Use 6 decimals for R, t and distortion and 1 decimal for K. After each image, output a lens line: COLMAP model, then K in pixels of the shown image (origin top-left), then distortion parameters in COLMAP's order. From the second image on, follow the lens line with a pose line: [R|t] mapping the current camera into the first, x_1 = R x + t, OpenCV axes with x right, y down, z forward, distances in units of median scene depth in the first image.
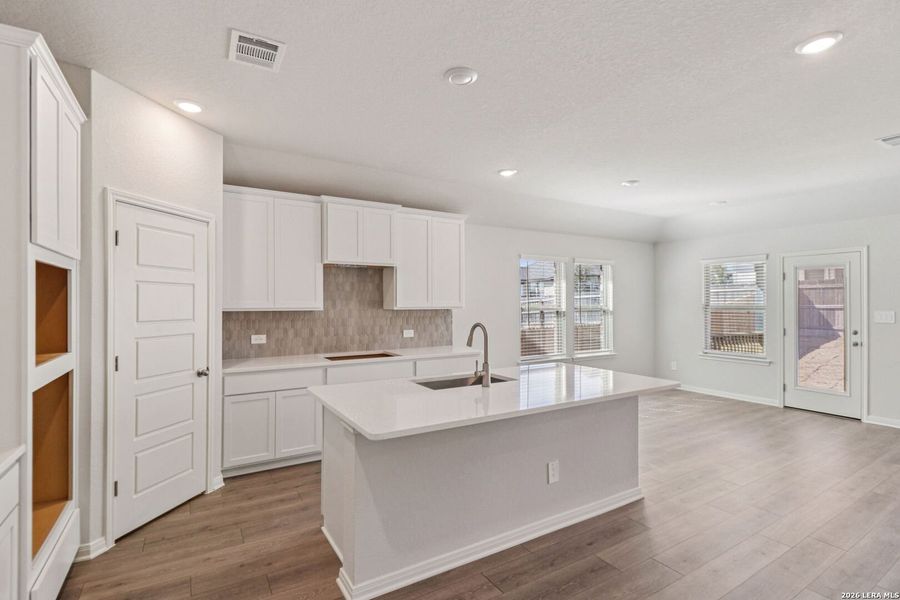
lens RADIAL K [[420.1, 0, 442.3], [0, 420.1, 302.6], [0, 0, 1]] dist [-0.013778, 0.002139]
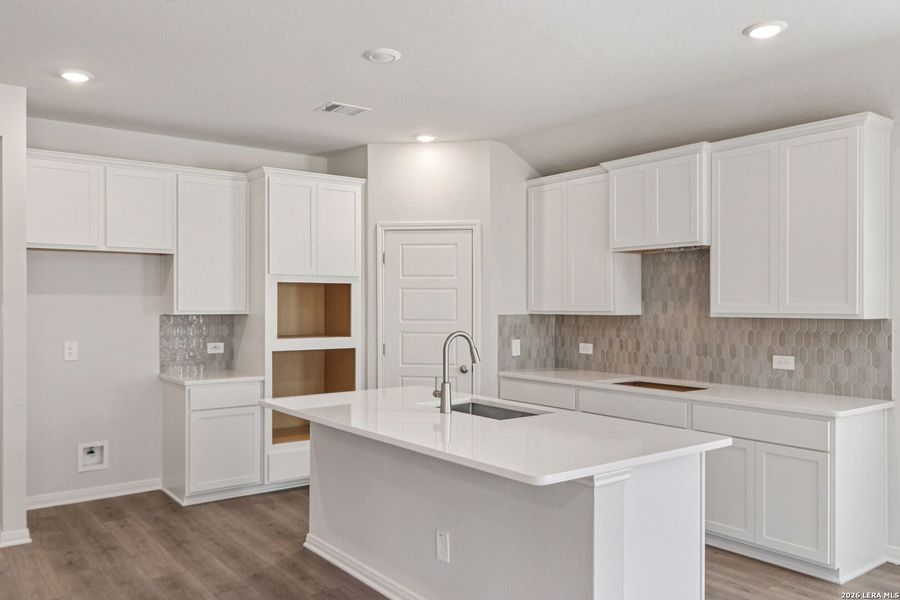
lens RADIAL K [[719.8, 0, 448.0], [0, 719.8, 299.9], [0, 0, 1]] dist [0.014686, 0.009980]
pose [[0.109246, -0.005208, -0.994001, 0.932130], [-0.000527, 0.999986, -0.005297, -0.001732], [0.994015, 0.001102, 0.109241, 0.554660]]
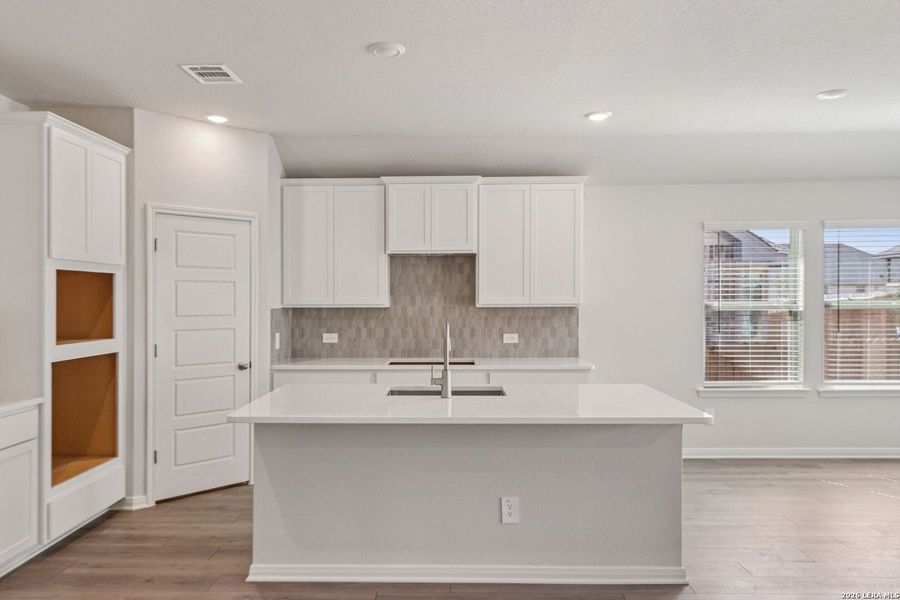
lens RADIAL K [[630.6, 0, 452.0], [0, 630.6, 297.1], [0, 0, 1]] dist [-0.007012, -0.001797]
pose [[0.855766, -0.003270, -0.517353, 0.500991], [0.002425, 0.999994, -0.002308, 0.000326], [0.517358, 0.000721, 0.855769, -0.053774]]
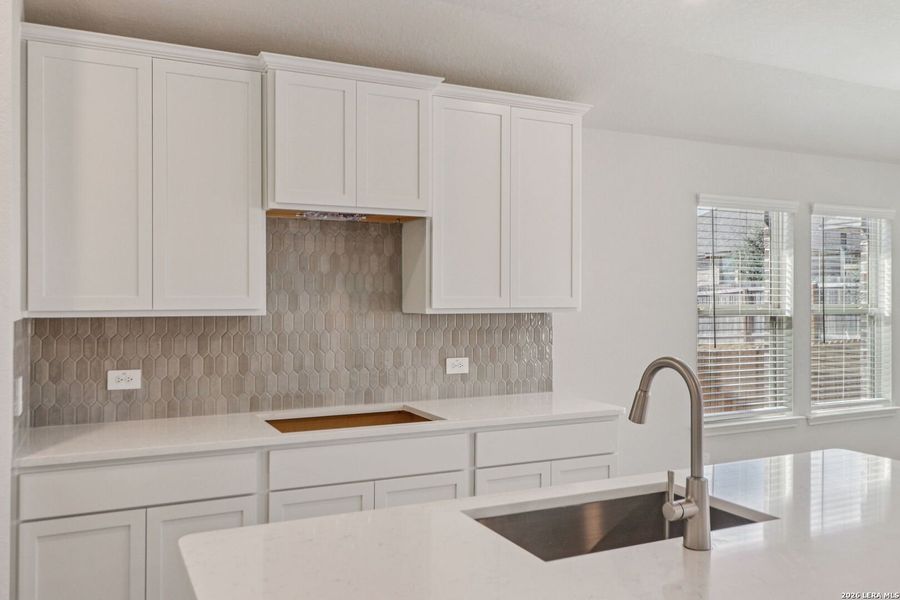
lens RADIAL K [[719.8, 0, 449.8], [0, 719.8, 300.0], [0, 0, 1]] dist [0.014686, 0.009980]
pose [[0.996580, 0.000905, -0.082628, -0.027921], [-0.000755, 0.999998, 0.001853, 0.000457], [0.082630, -0.001784, 0.996579, 0.253999]]
